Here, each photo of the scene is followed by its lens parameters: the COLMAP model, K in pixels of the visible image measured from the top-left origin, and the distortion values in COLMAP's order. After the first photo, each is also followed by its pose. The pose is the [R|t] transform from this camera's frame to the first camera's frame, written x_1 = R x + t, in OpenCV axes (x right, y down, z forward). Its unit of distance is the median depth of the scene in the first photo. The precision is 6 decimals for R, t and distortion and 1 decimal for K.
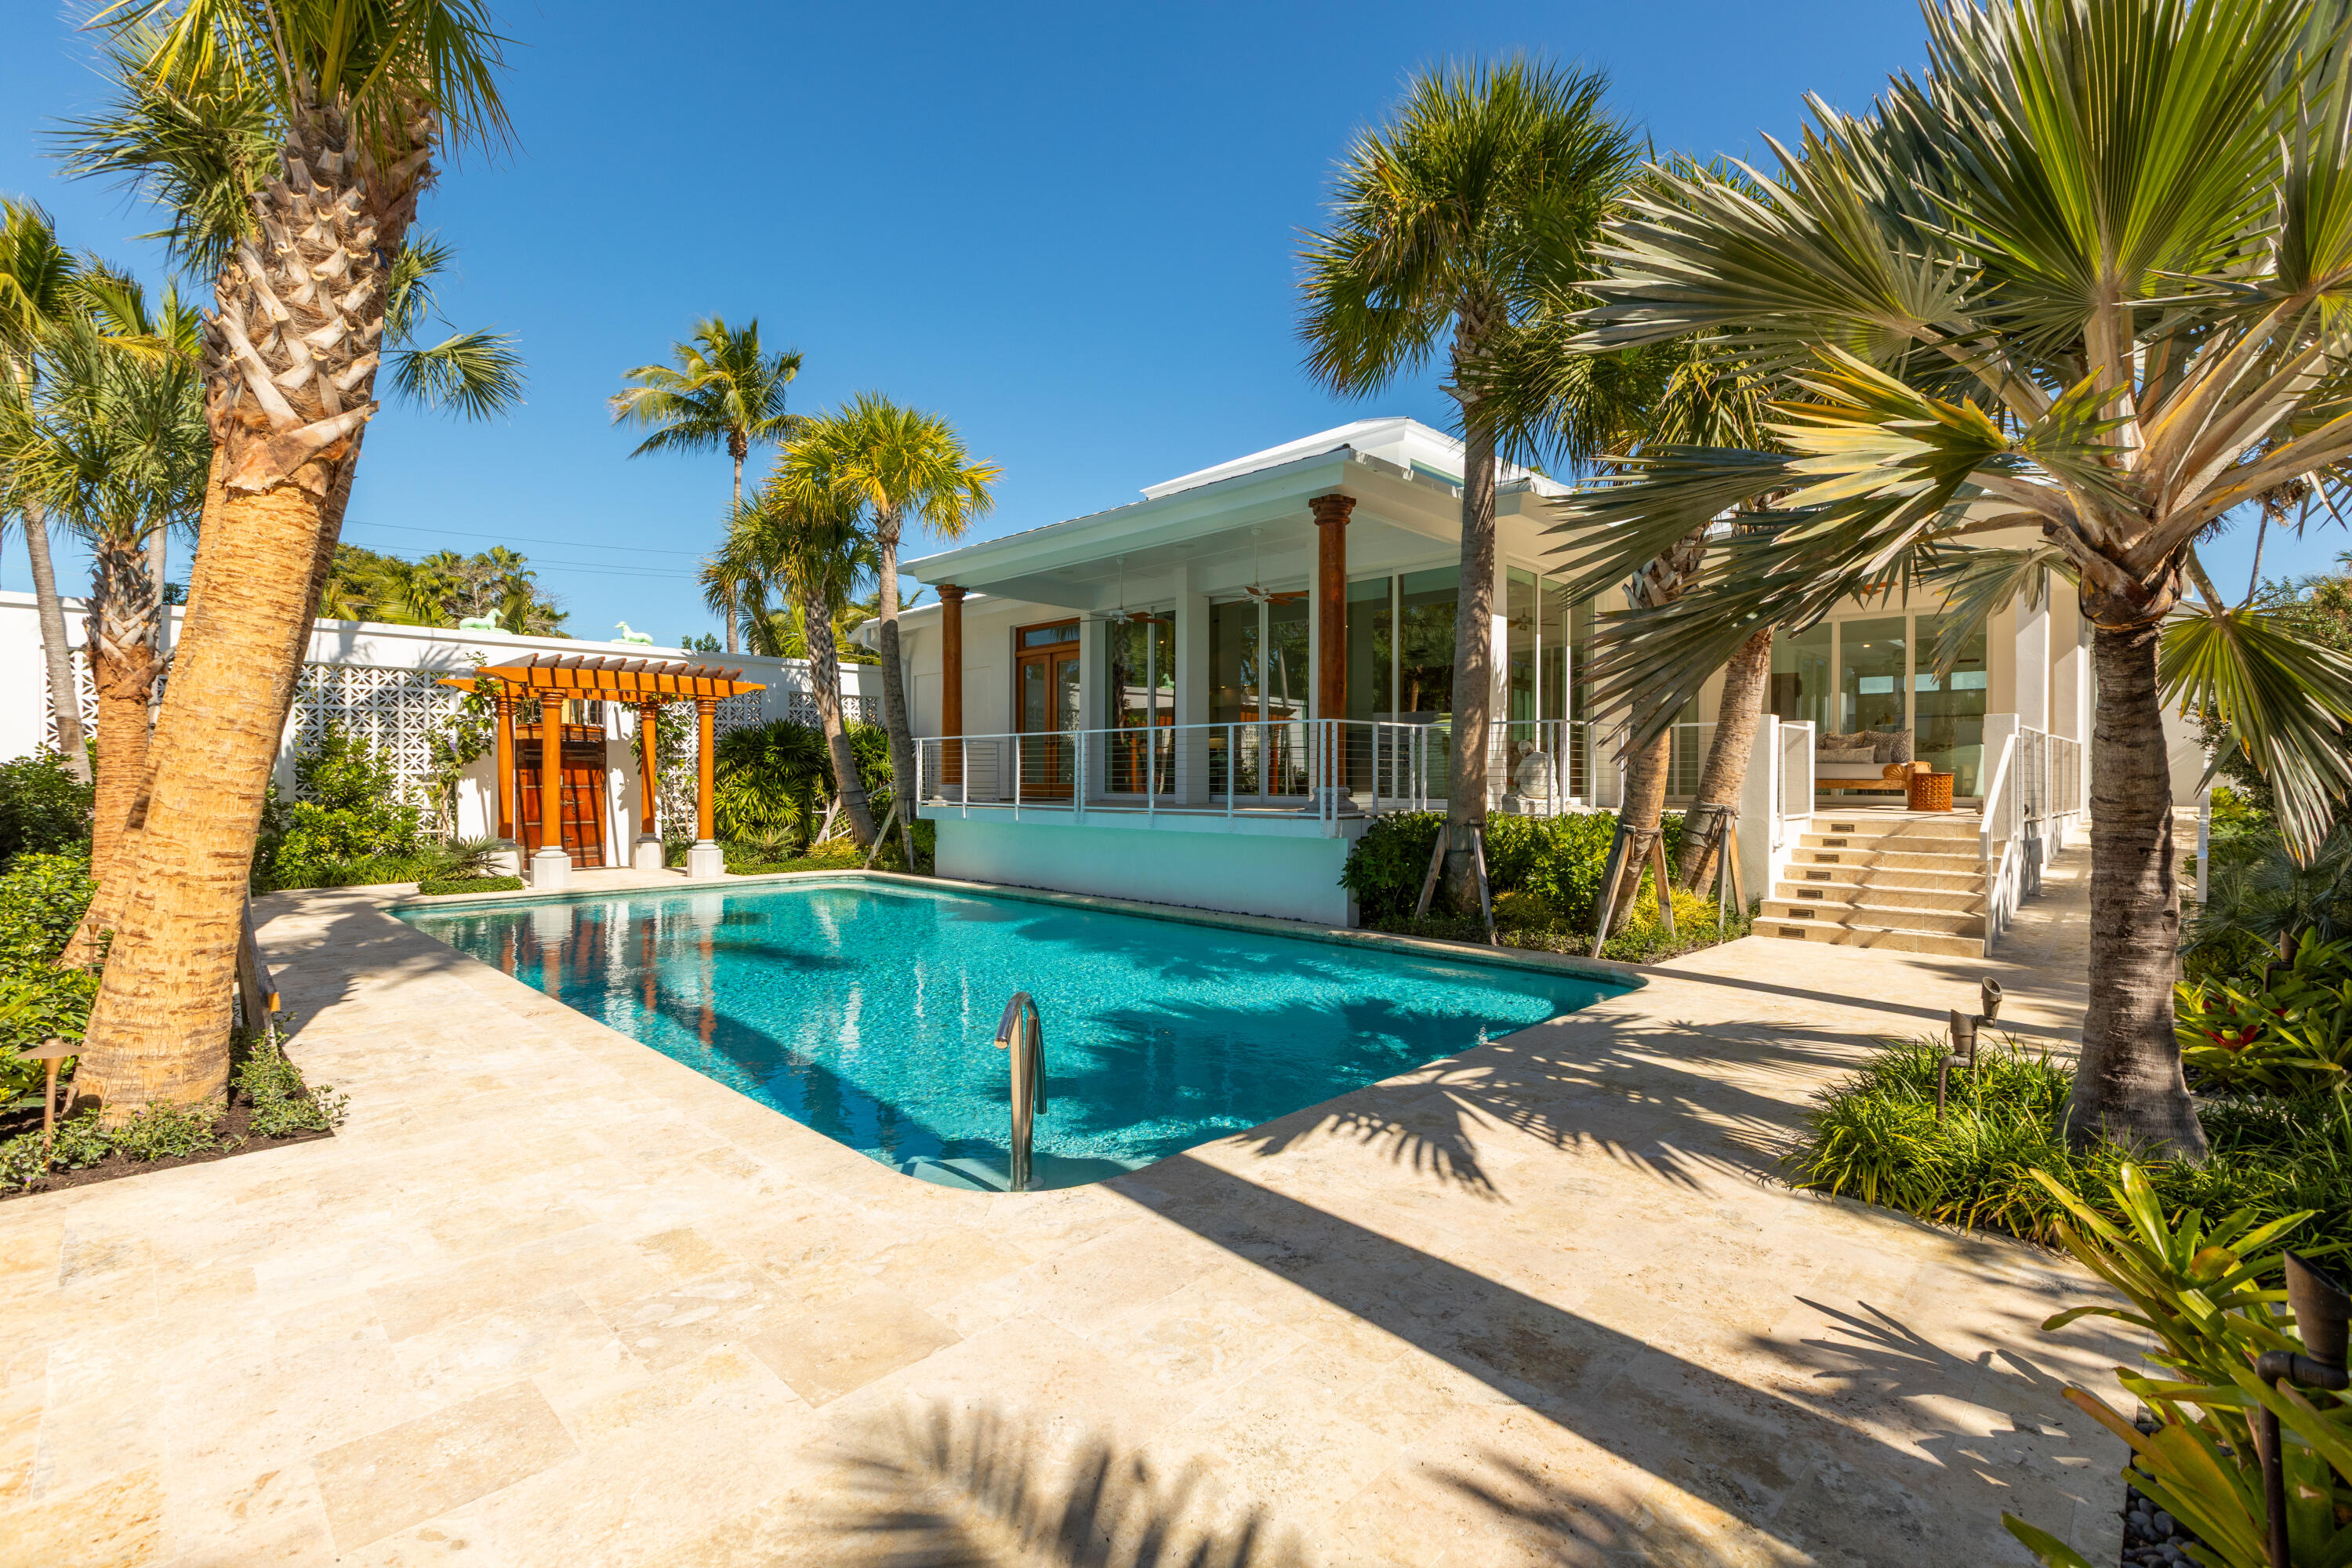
lens RADIAL K [[1053.5, 0, 1179.6], [0, 1053.5, 776.4], [0, 0, 1]] dist [0.002035, 0.000749]
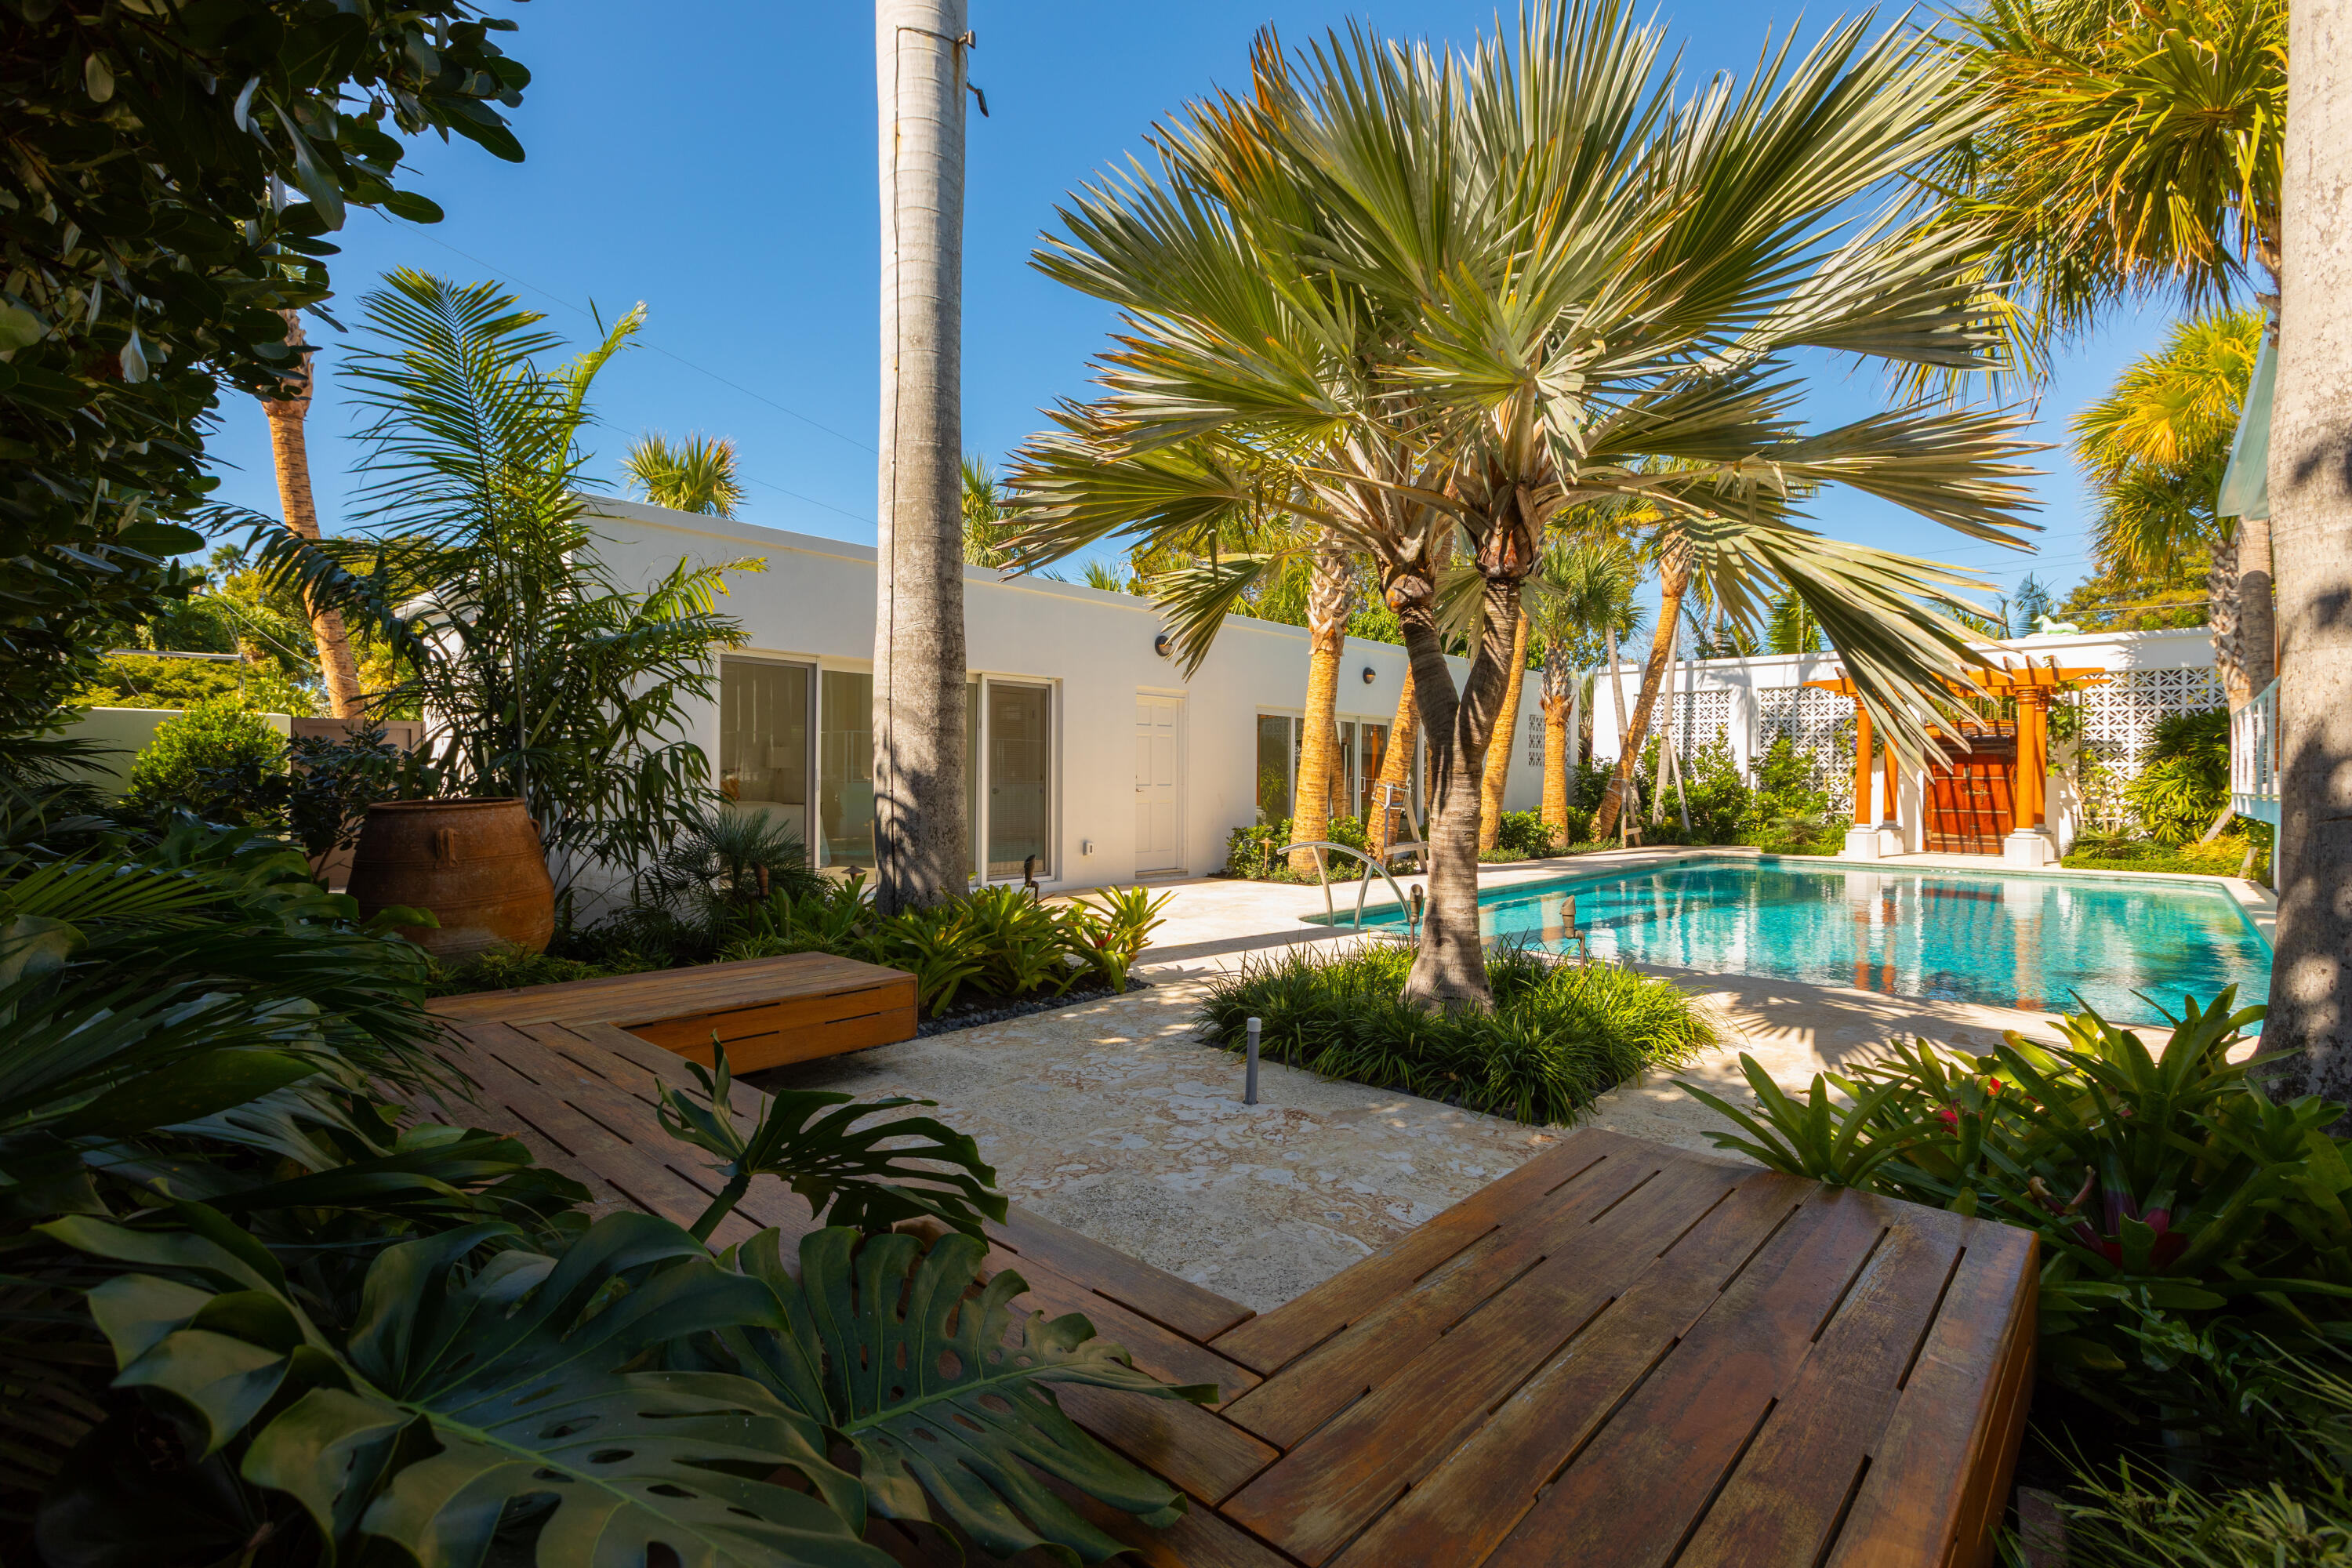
lens RADIAL K [[1053.5, 0, 1168.2], [0, 1053.5, 777.7], [0, 0, 1]] dist [0.002035, 0.000749]
pose [[0.035973, -0.002743, -0.999349, 0.605842], [-0.005902, 0.999978, -0.002957, 0.021750], [0.999335, 0.006005, 0.035956, 0.162232]]
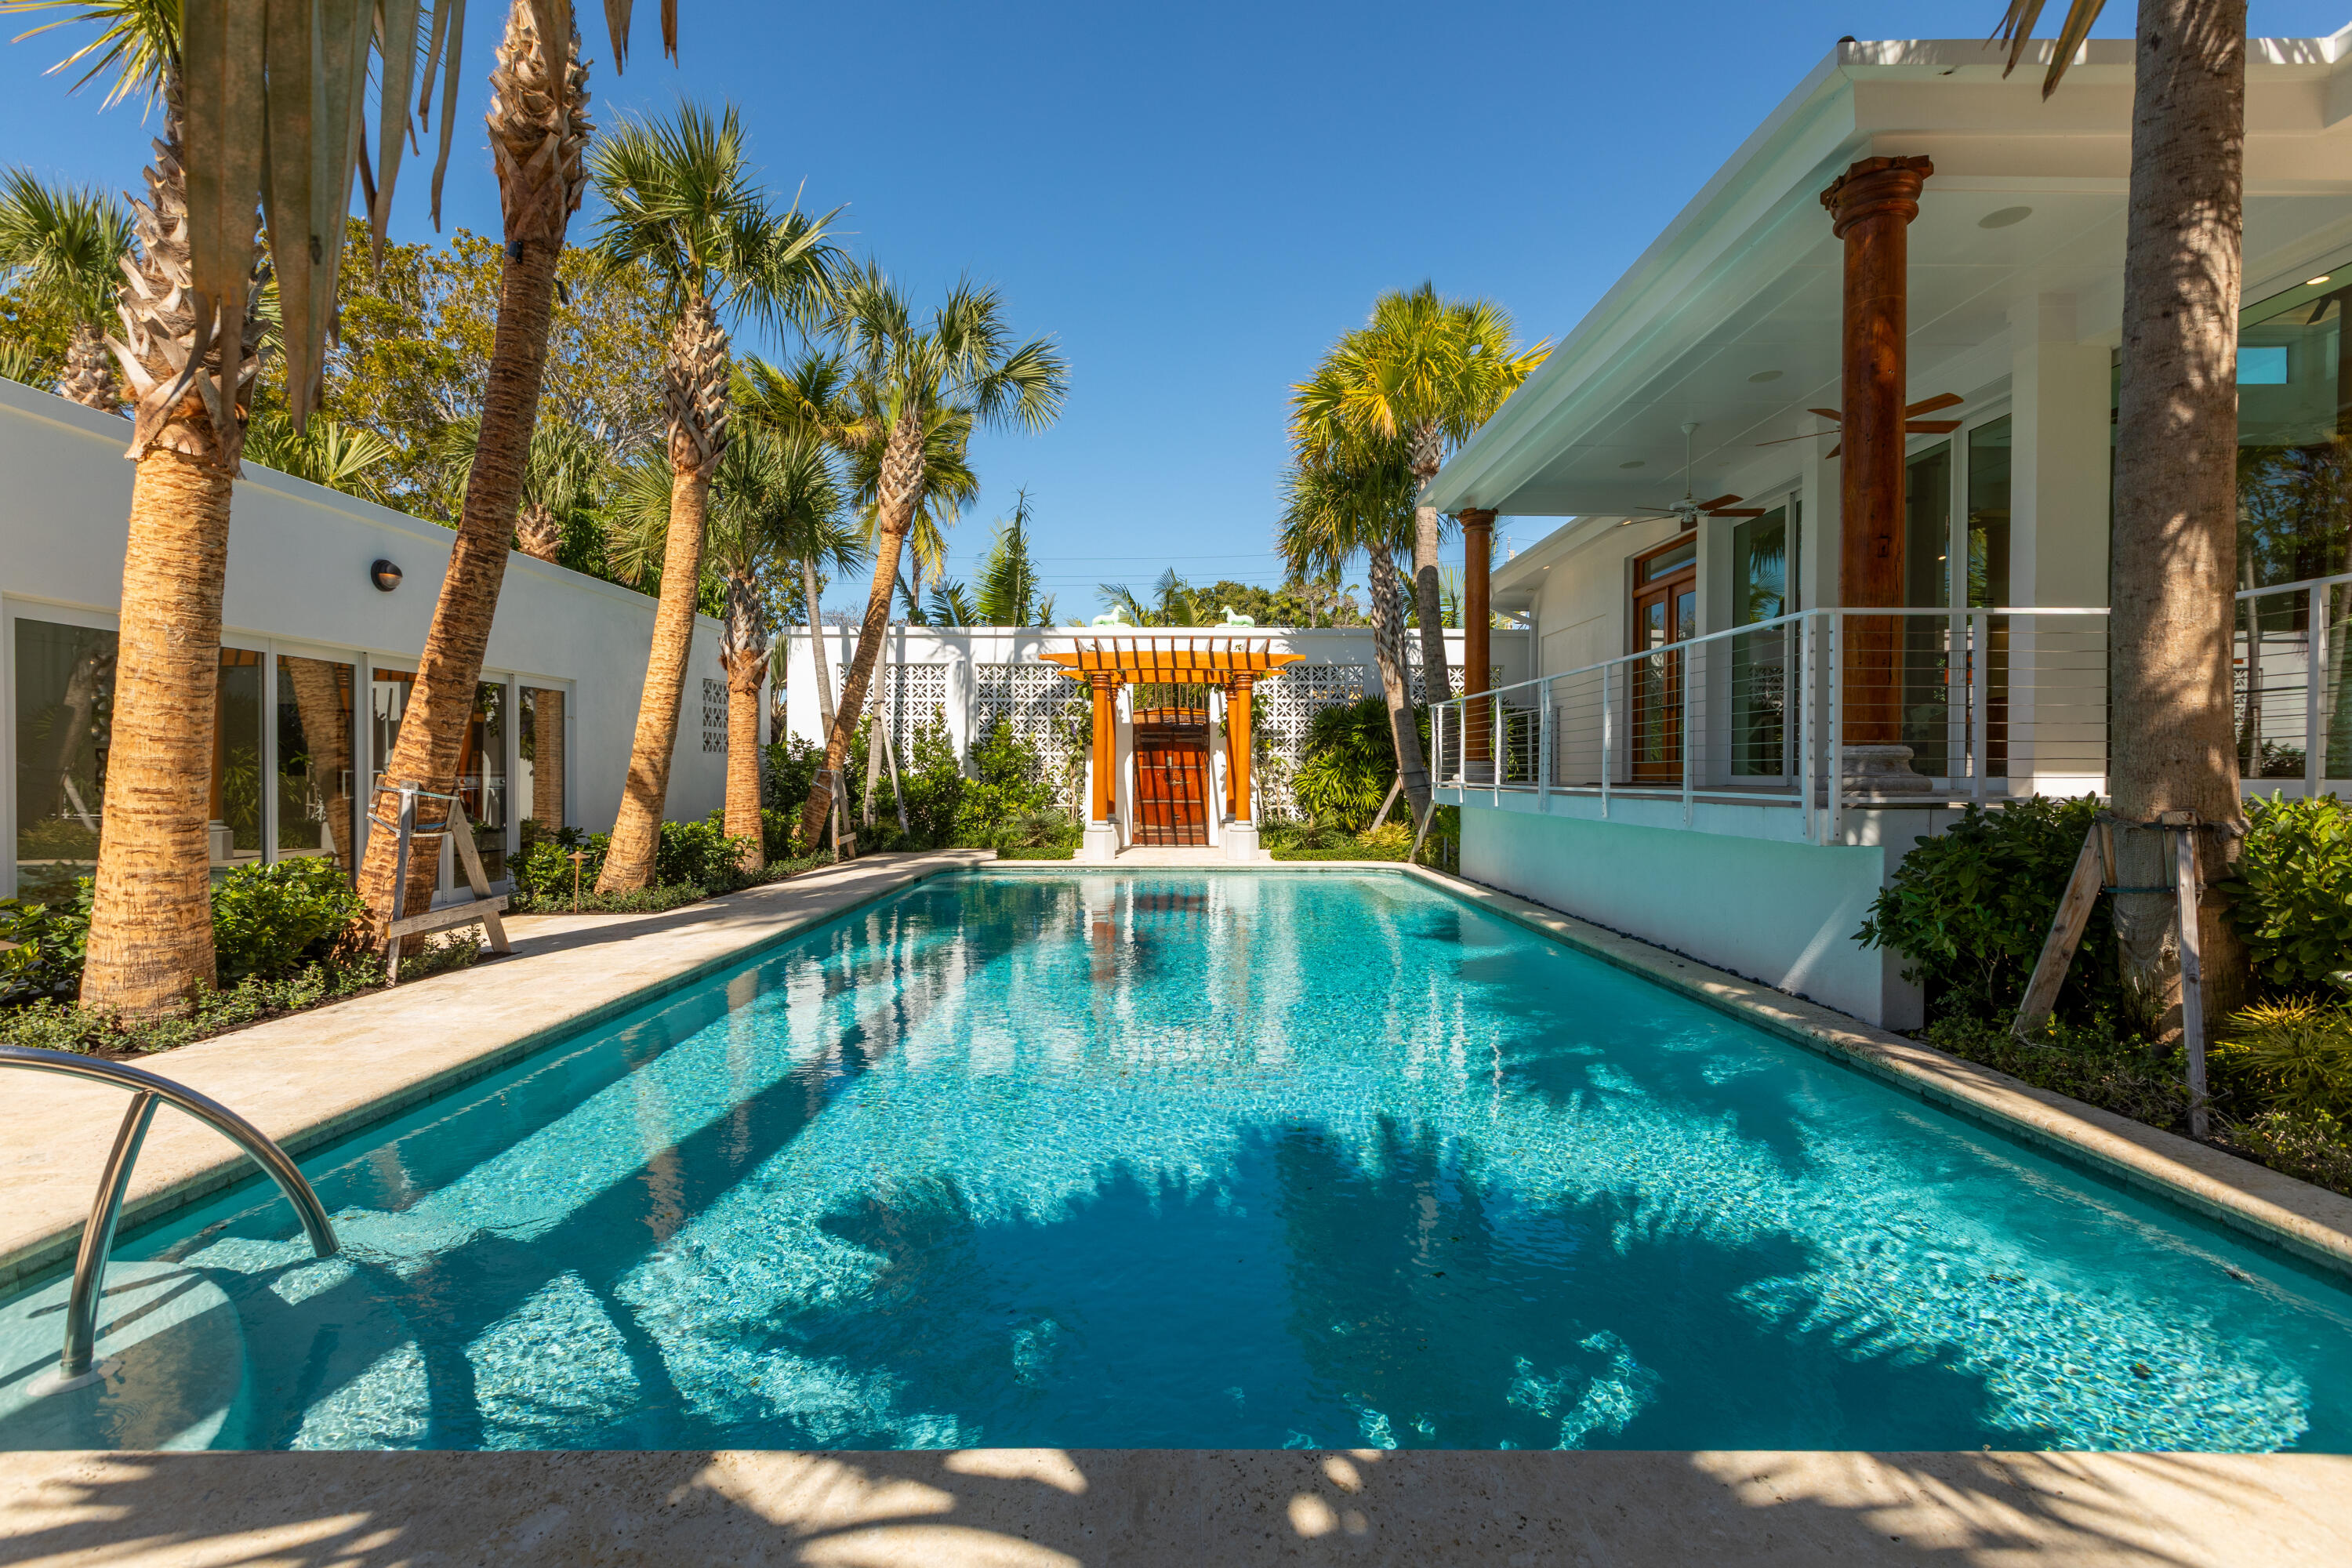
lens RADIAL K [[1053.5, 0, 1162.1], [0, 1053.5, 779.0], [0, 0, 1]] dist [0.002035, 0.000749]
pose [[0.703088, 0.005122, -0.711085, 0.205664], [0.000233, 0.999972, 0.007434, 0.017105], [0.711103, -0.005392, 0.703067, 0.311003]]
